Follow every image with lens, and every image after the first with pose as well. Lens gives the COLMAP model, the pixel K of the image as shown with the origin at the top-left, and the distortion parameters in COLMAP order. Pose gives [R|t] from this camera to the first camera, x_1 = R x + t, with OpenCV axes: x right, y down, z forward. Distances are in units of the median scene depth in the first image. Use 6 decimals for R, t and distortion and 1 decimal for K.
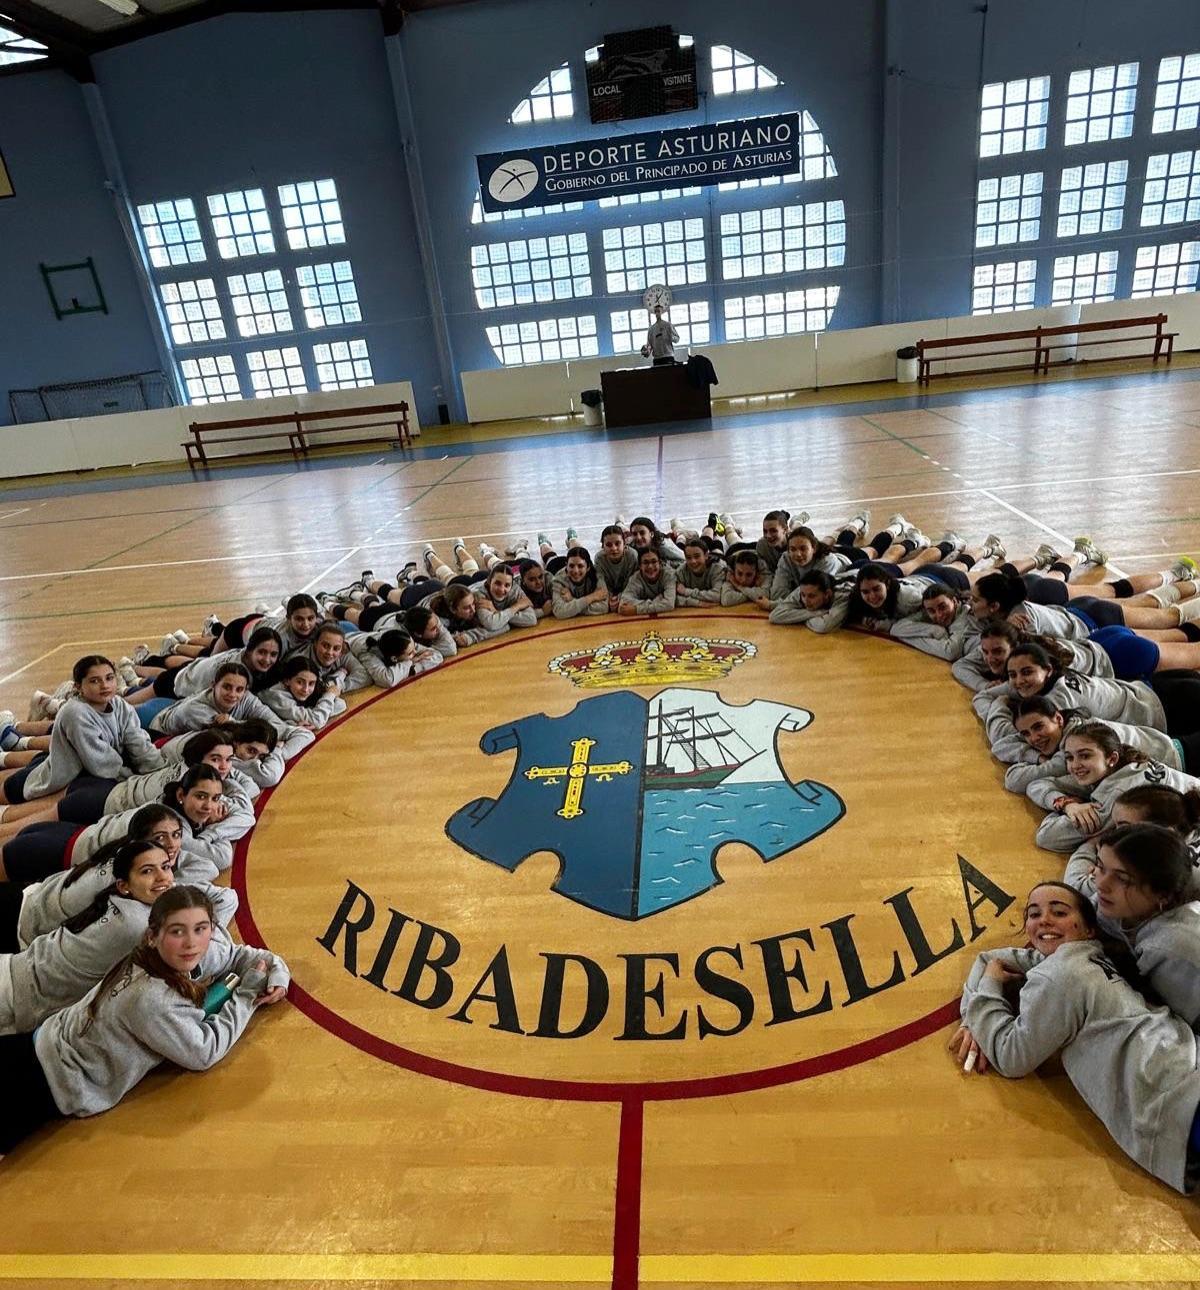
lens RADIAL K [[830.1, 0, 600.0], [0, 830.1, 645.0], [0, 0, 1]] dist [-0.003959, -0.002648]
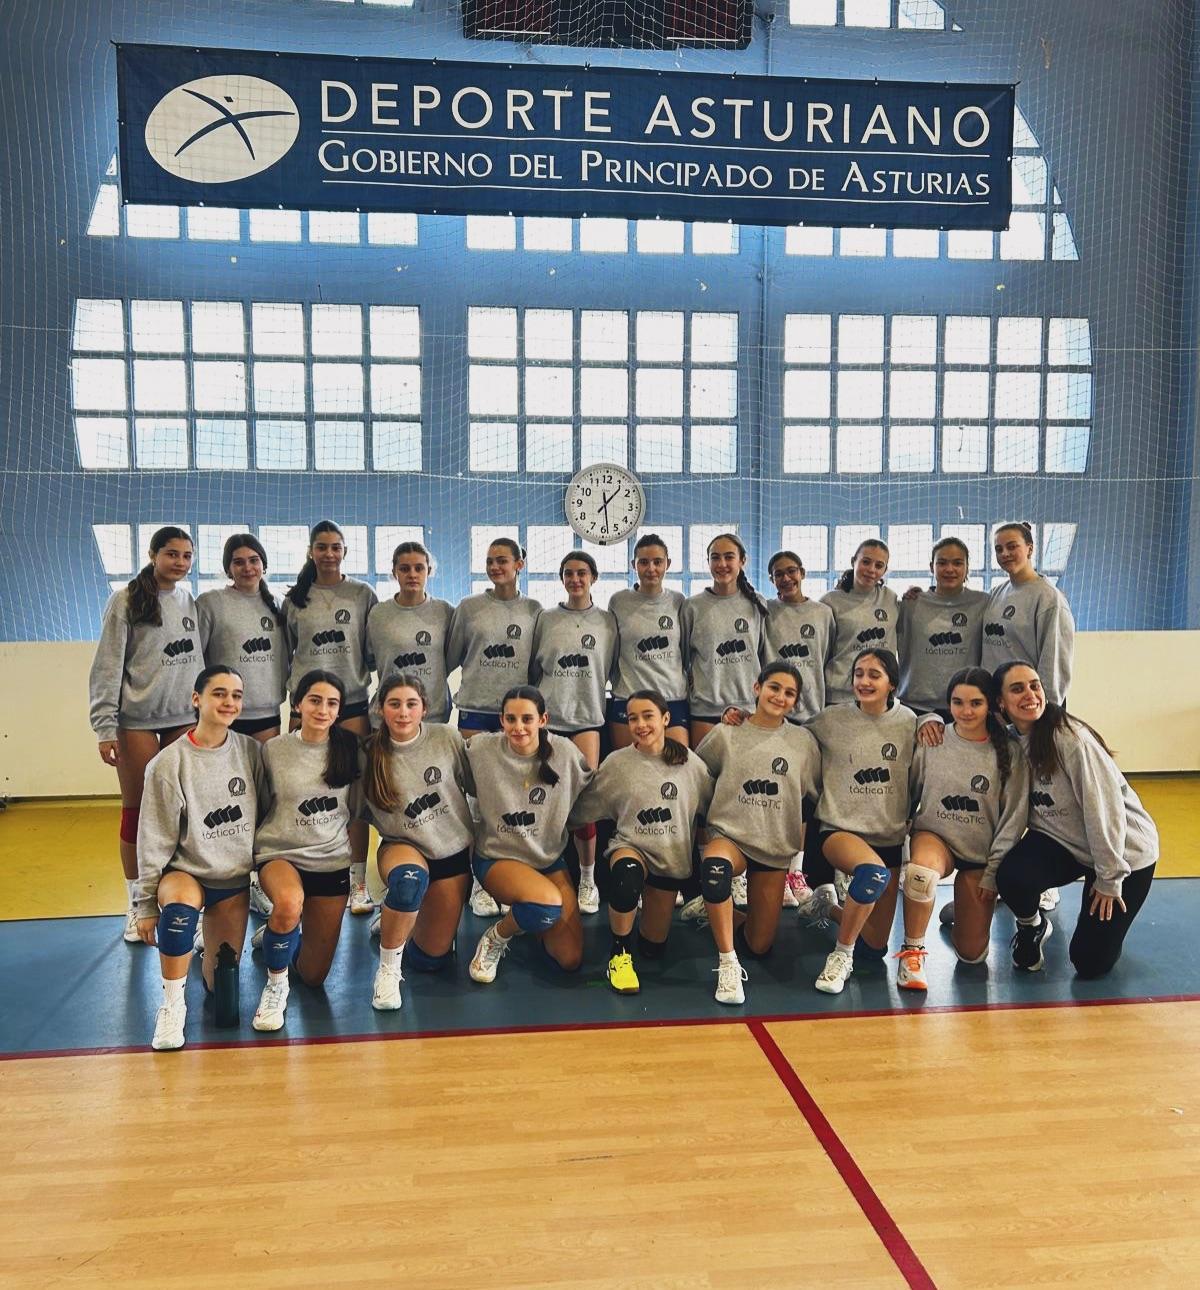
lens RADIAL K [[1284.1, 0, 600.0], [0, 1284.1, 645.0], [0, 0, 1]] dist [0.005570, -0.055709]
pose [[0.981196, 0.090682, 0.170382, -0.023454], [-0.032818, 0.948287, -0.315712, -0.200016], [-0.190201, 0.304184, 0.933432, 0.546588]]
